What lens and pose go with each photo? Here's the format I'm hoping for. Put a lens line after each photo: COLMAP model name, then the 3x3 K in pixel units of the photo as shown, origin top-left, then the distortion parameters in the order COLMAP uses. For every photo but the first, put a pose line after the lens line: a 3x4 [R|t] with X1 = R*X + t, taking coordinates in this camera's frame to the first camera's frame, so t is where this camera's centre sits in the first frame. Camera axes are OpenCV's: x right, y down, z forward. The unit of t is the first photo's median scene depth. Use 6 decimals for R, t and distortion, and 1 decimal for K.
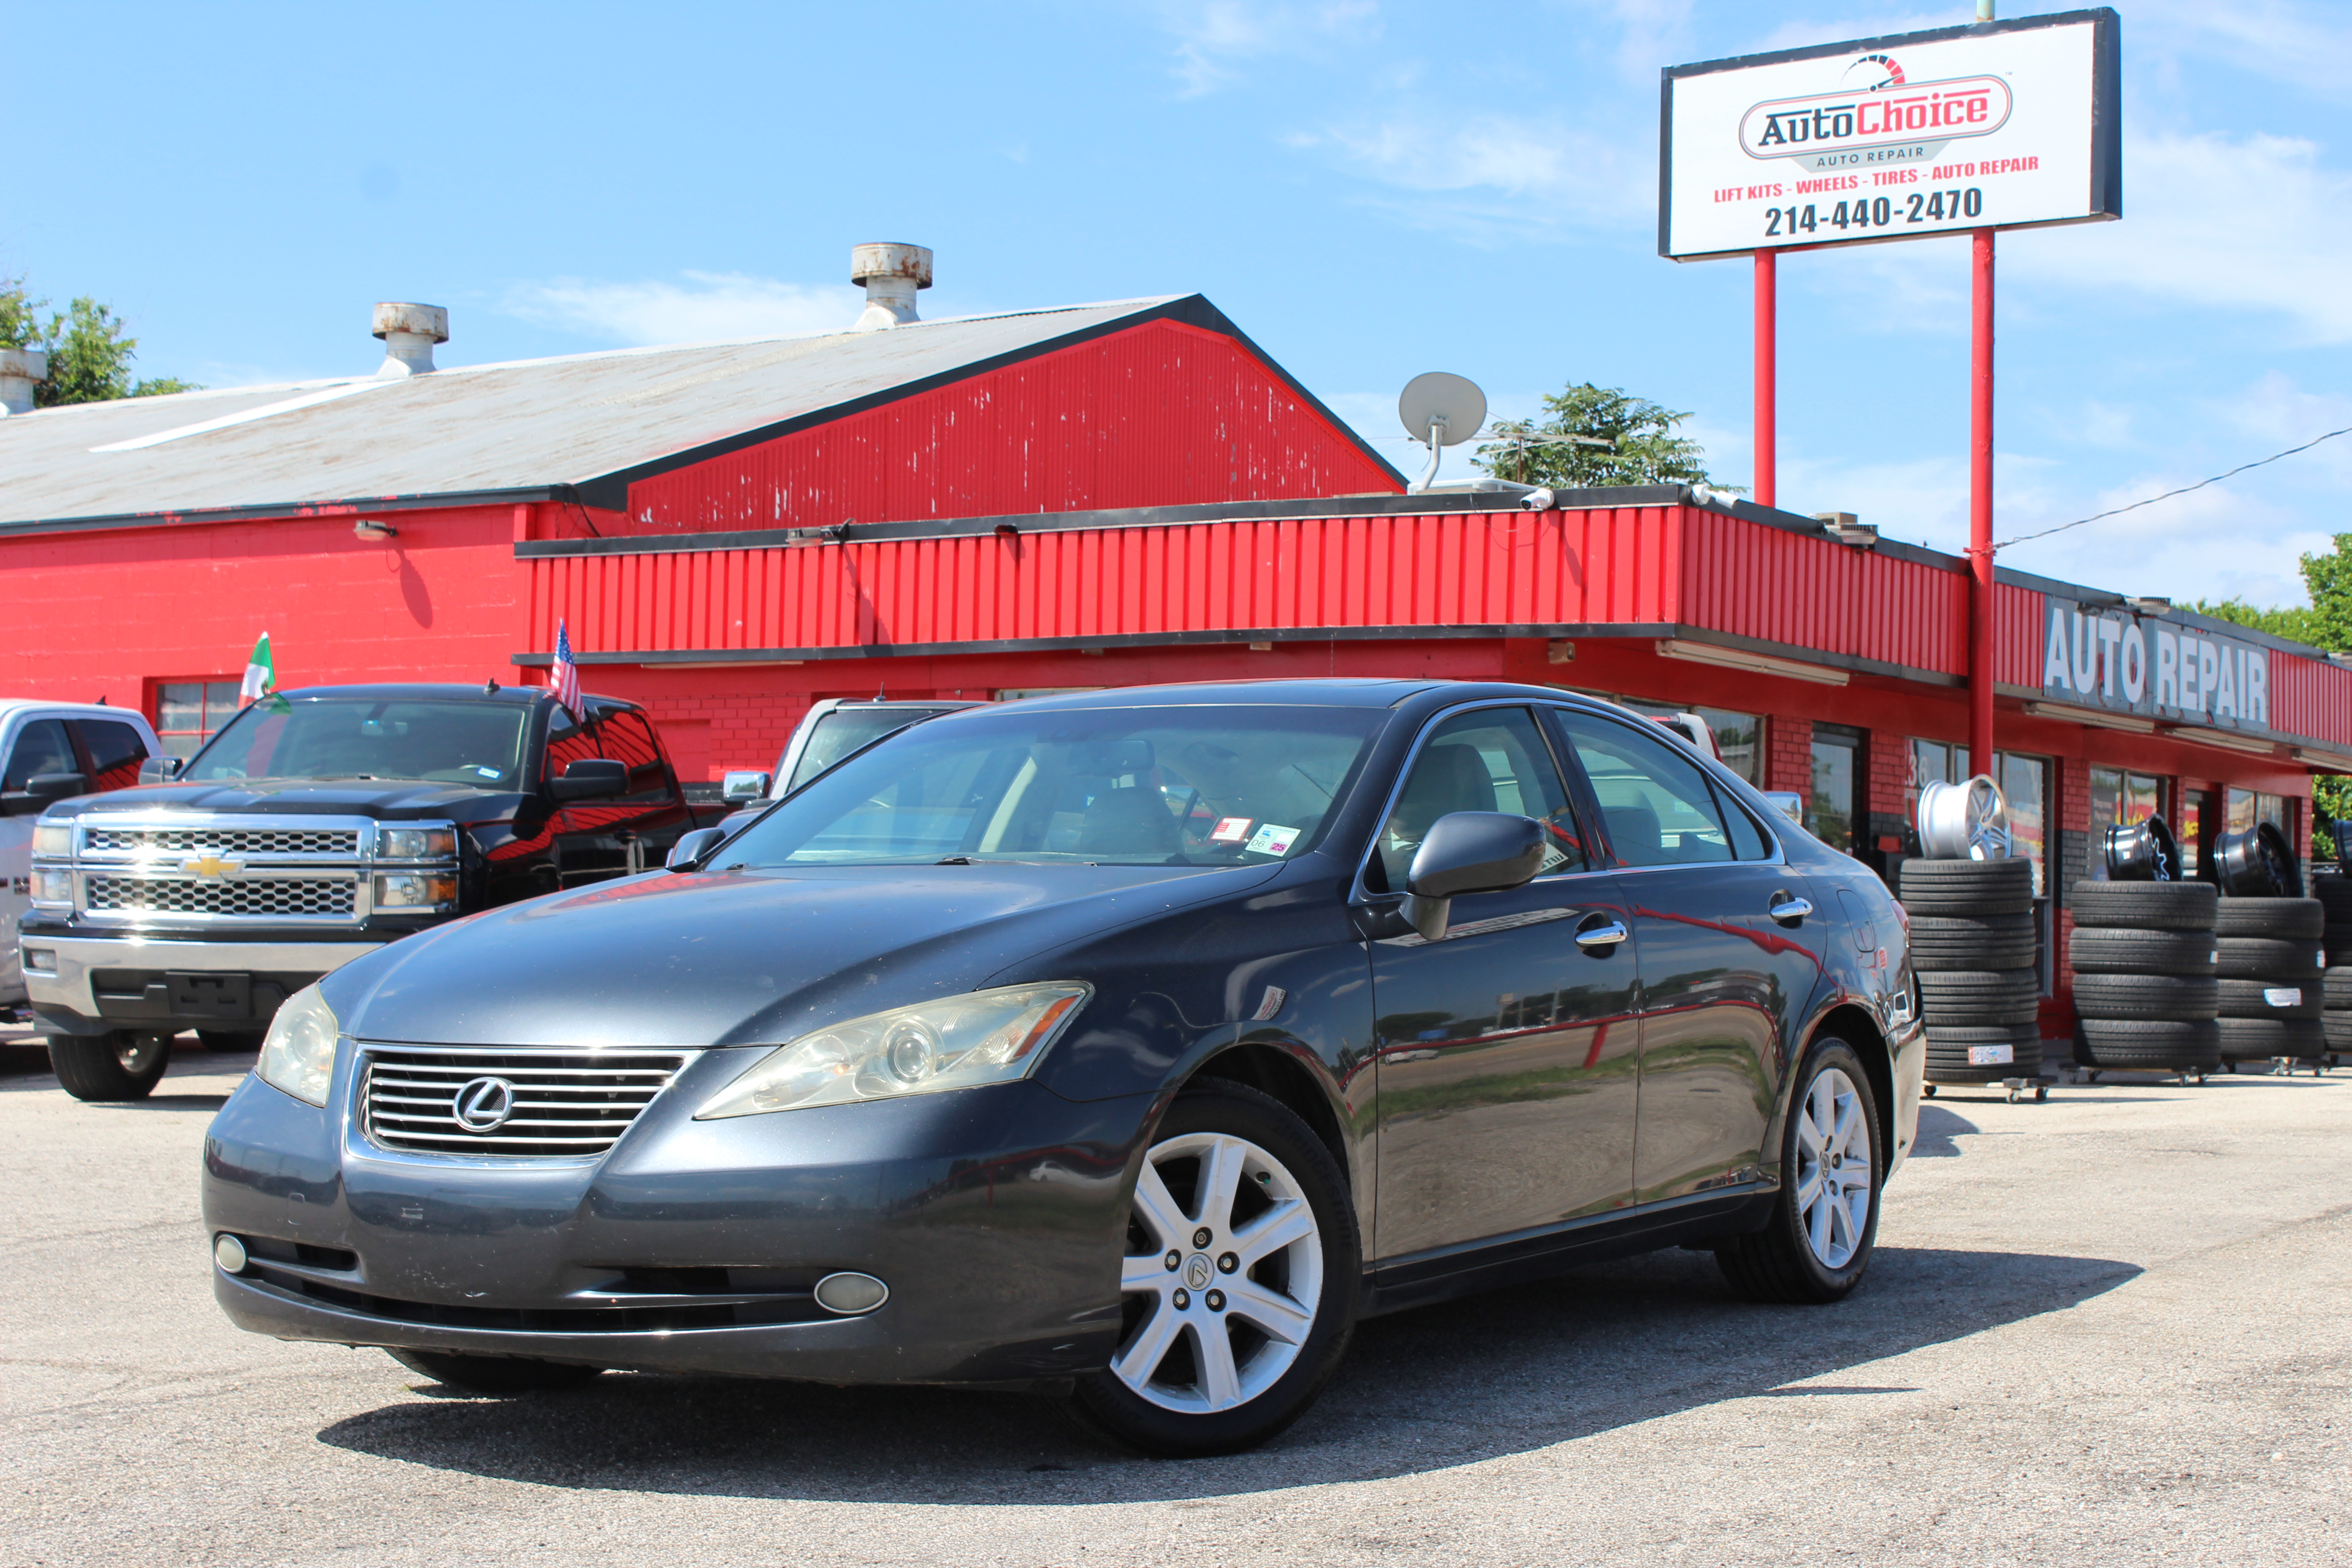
lens RADIAL K [[3739.4, 0, 1172.0], [0, 3739.4, 785.0], [0, 0, 1]] dist [0.011106, 0.000000]
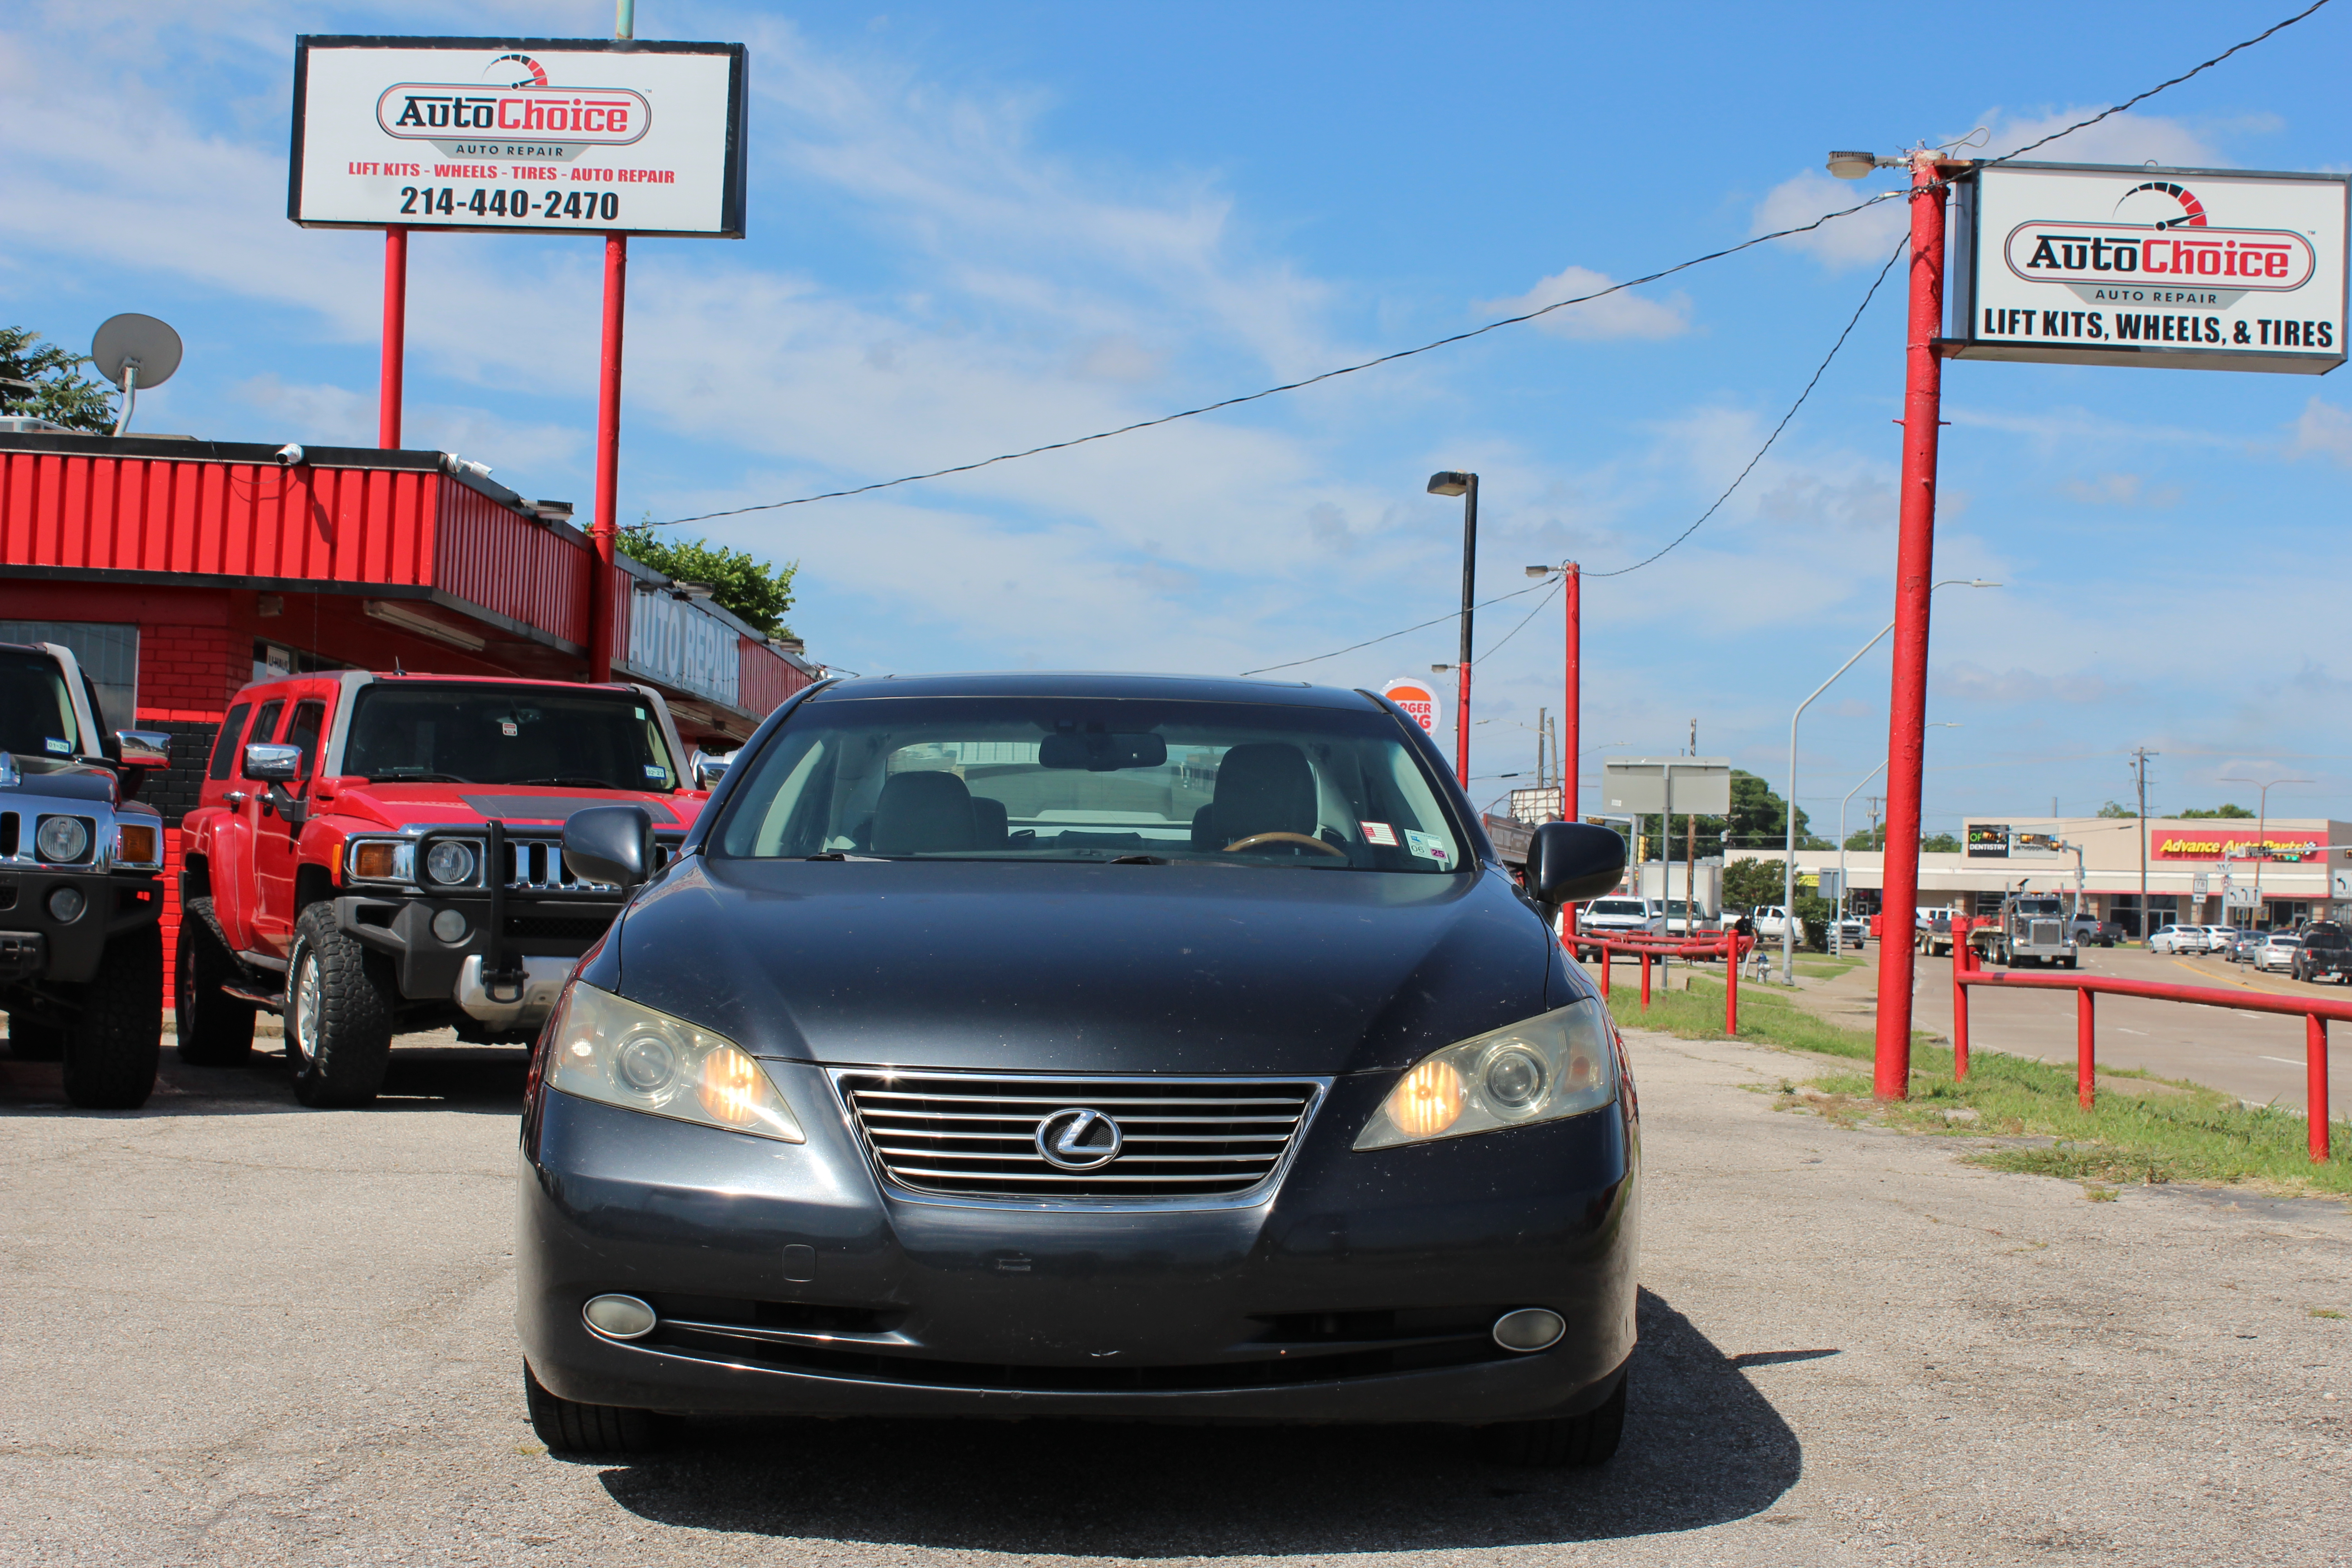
lens RADIAL K [[3412.2, 0, 1175.8], [0, 3412.2, 779.3], [0, 0, 1]] dist [-0.014642, 0.000000]
pose [[0.837451, 0.031058, 0.545629, -0.237486], [-0.039096, 0.999231, 0.003128, -0.001420], [-0.545112, -0.023951, 0.838021, 0.119886]]
